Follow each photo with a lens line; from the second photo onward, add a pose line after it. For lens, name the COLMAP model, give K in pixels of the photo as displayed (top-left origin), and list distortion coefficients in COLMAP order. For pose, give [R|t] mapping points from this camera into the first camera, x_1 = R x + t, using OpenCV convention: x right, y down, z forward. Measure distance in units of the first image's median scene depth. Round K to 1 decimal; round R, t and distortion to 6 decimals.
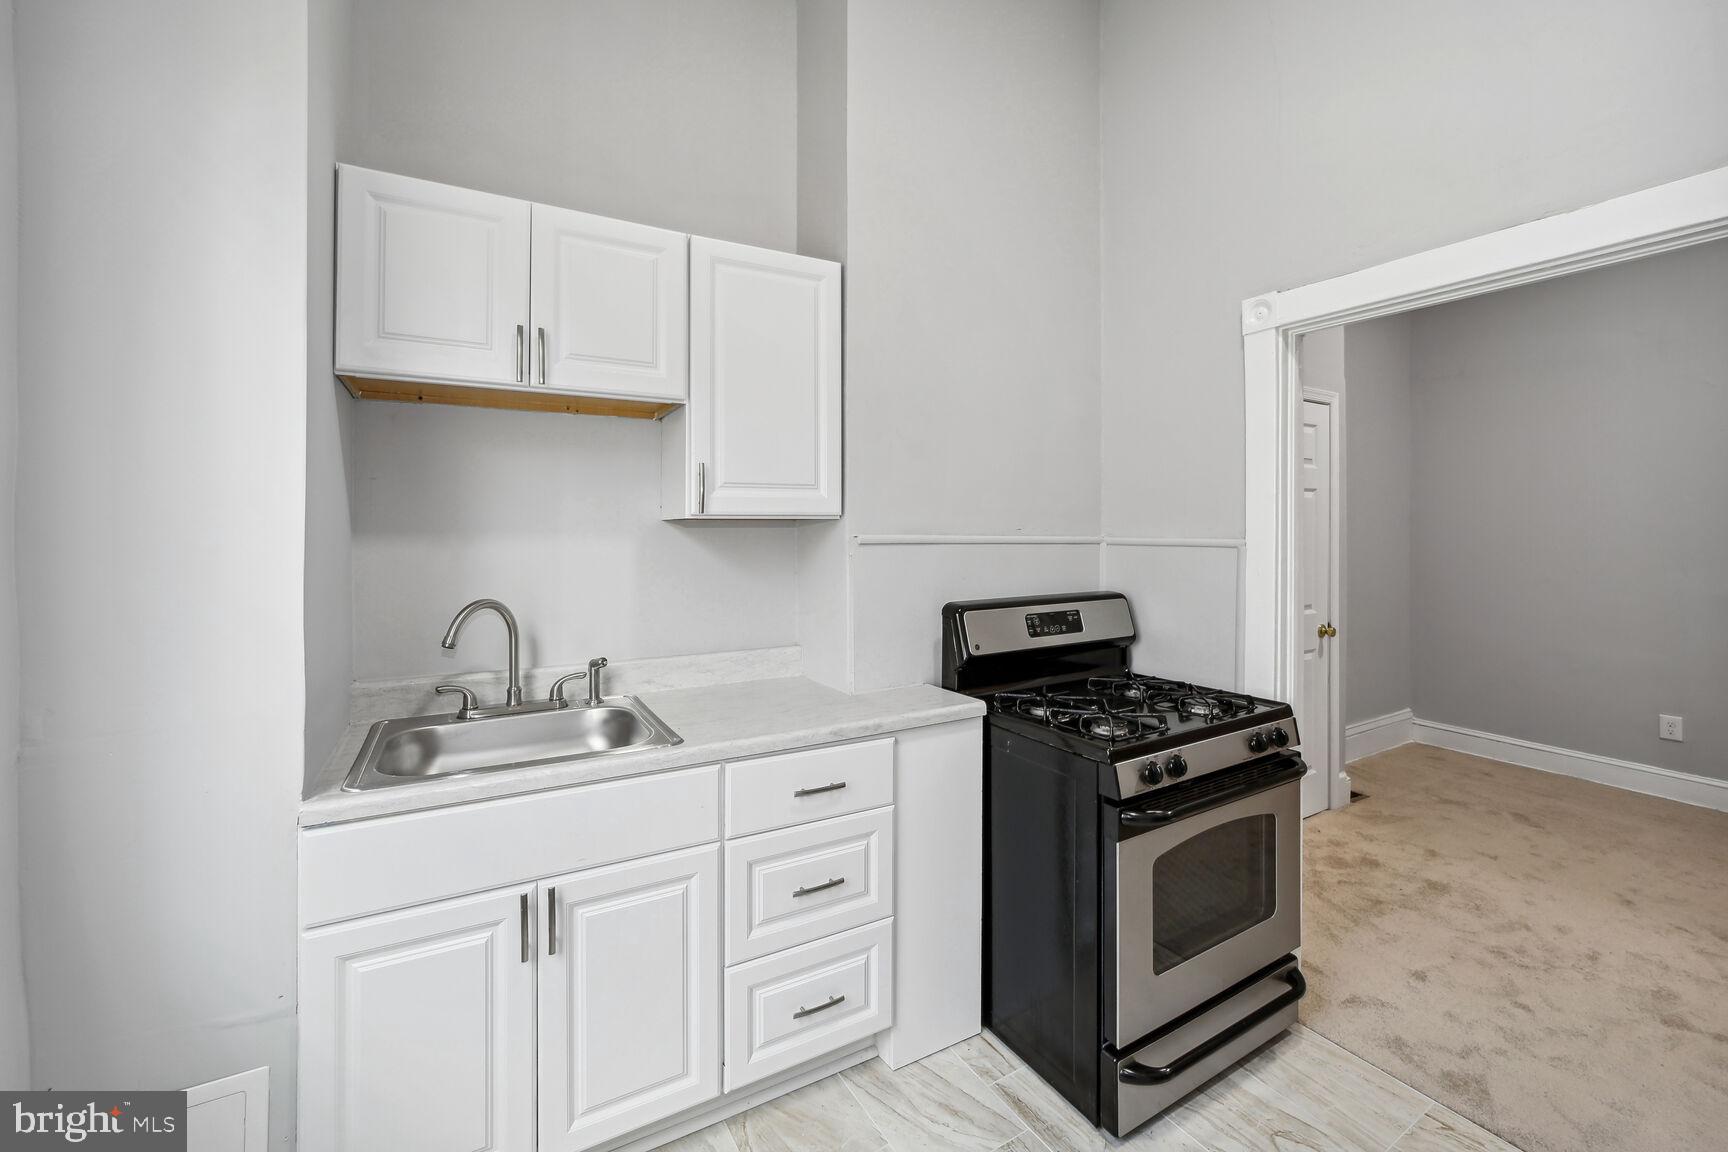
lens RADIAL K [[694.6, 0, 862.0], [0, 694.6, 516.7], [0, 0, 1]] dist [-0.030296, -0.000010]
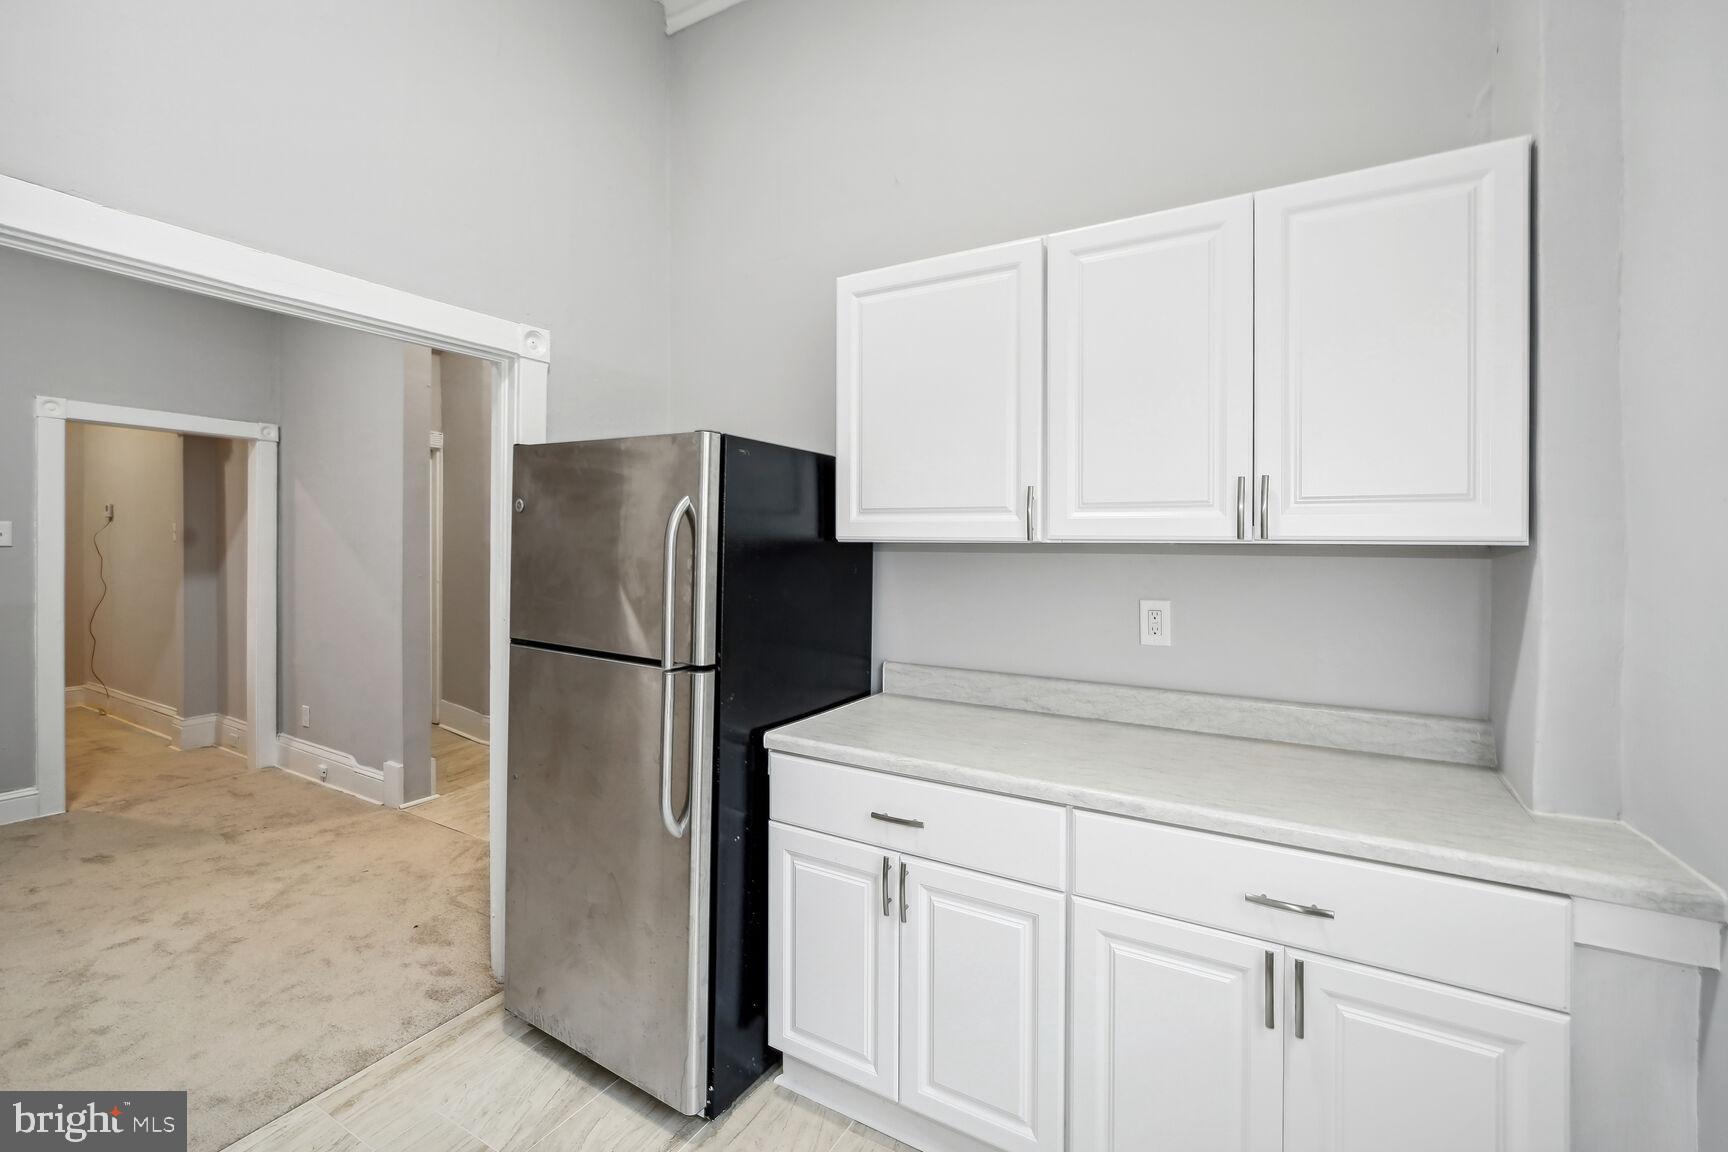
lens RADIAL K [[743.8, 0, 867.4], [0, 743.8, 543.8], [0, 0, 1]] dist [-0.014781, 0.000524]
pose [[0.500710, 0.004178, -0.865605, 0.296466], [0.002563, 0.999977, 0.006309, 0.002150], [0.865611, -0.005378, 0.500688, 0.167162]]
